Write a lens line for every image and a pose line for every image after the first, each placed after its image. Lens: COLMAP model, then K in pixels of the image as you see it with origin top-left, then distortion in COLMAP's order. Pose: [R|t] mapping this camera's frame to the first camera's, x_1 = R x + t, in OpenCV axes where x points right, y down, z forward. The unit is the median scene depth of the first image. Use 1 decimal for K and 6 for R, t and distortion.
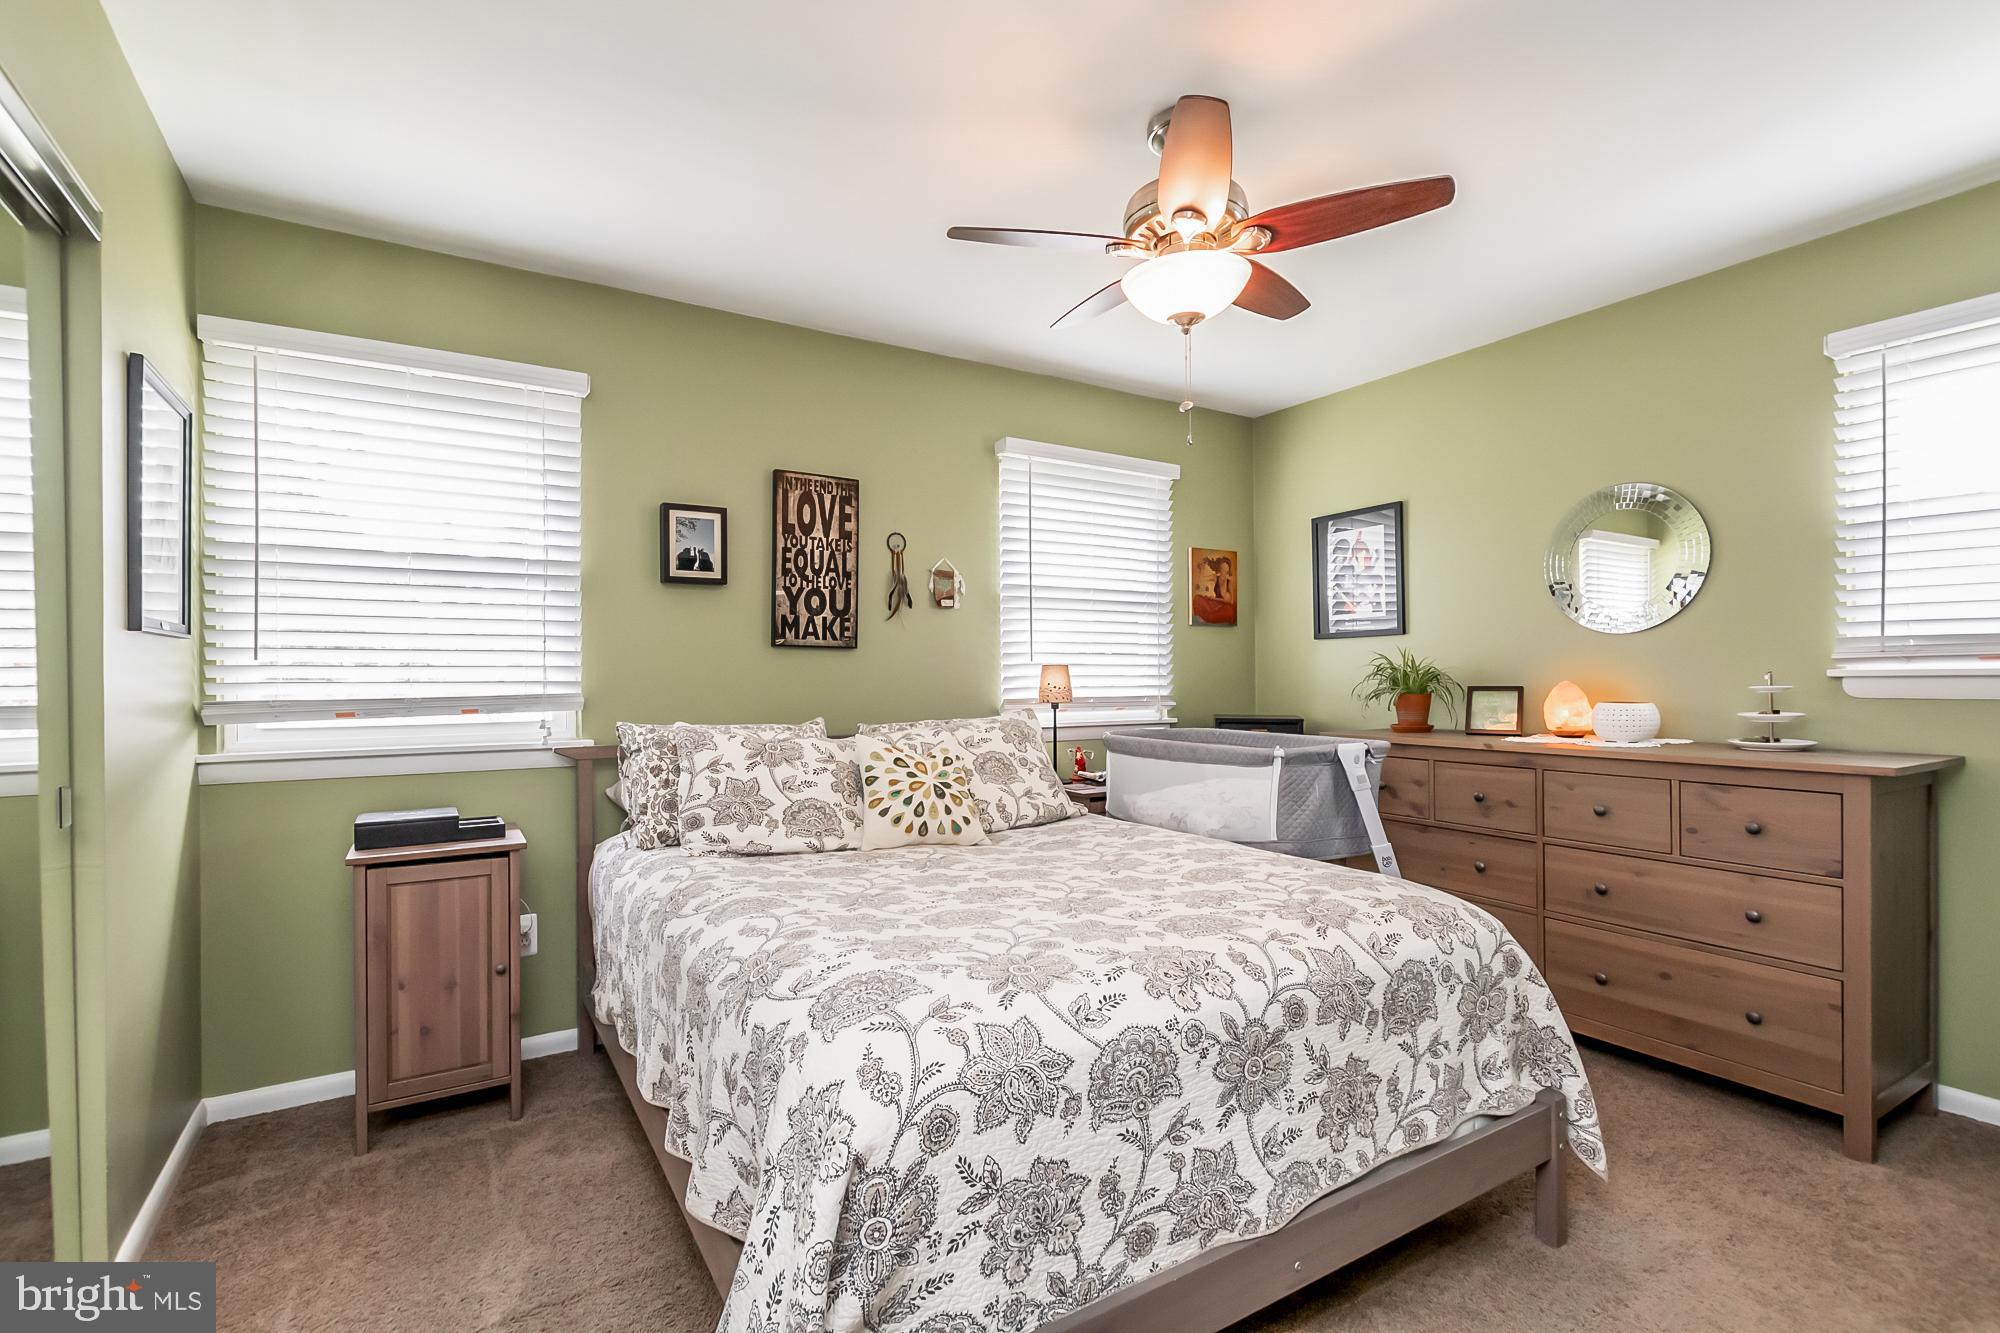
lens RADIAL K [[910.7, 0, 999.1], [0, 910.7, 677.5], [0, 0, 1]] dist [0.004001, 0.000745]
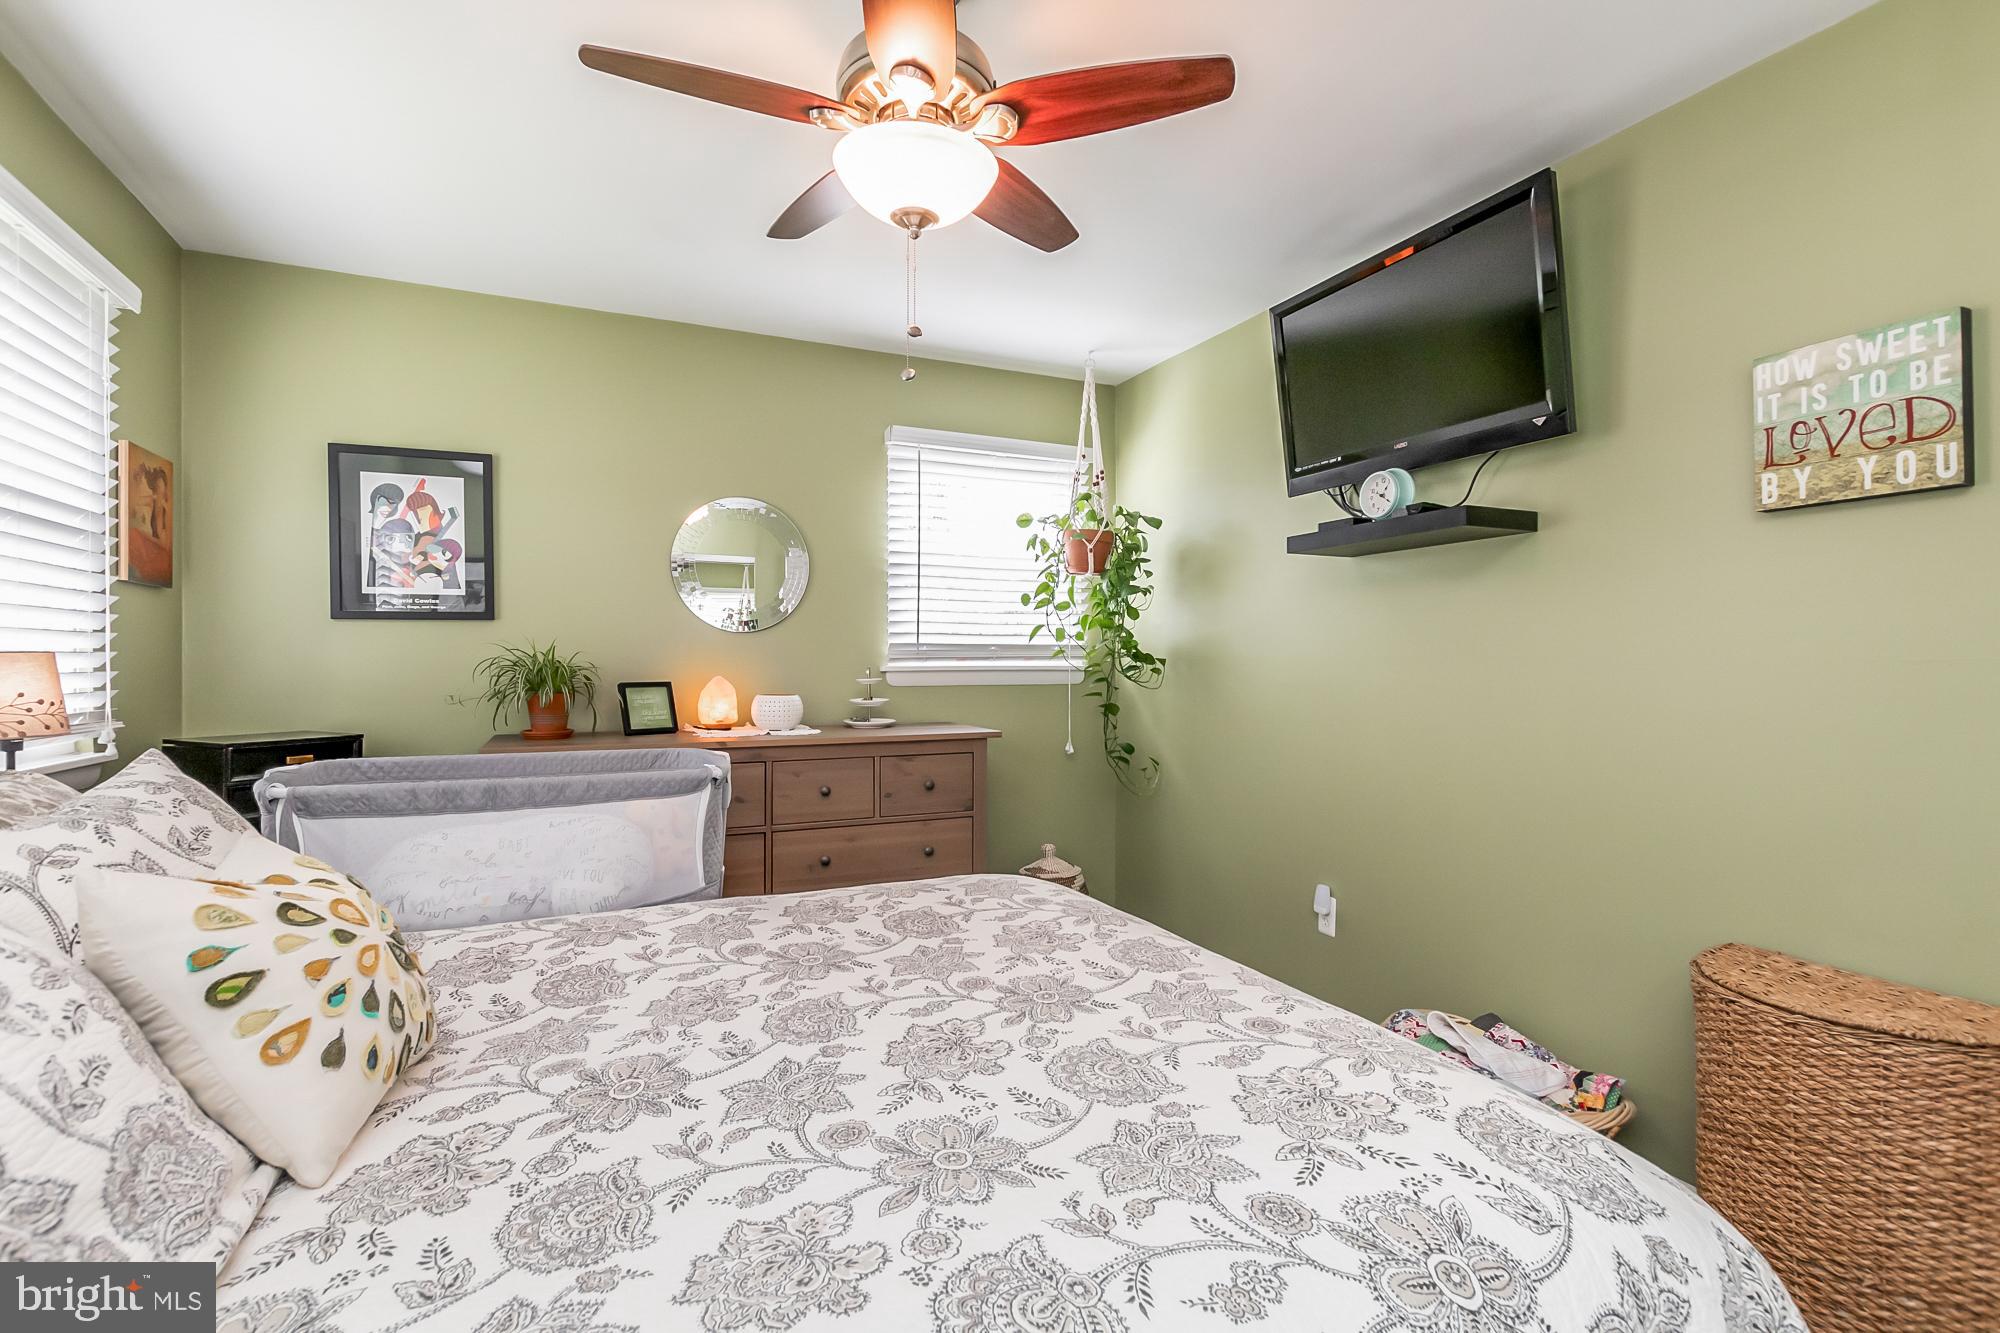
lens RADIAL K [[910.7, 0, 998.7], [0, 910.7, 658.0], [0, 0, 1]] dist [0.004001, 0.000745]
pose [[0.124381, 0.008851, 0.992195, -0.433786], [0.000754, 0.999959, -0.009015, -0.008736], [-0.992234, 0.001870, 0.124369, 0.647953]]
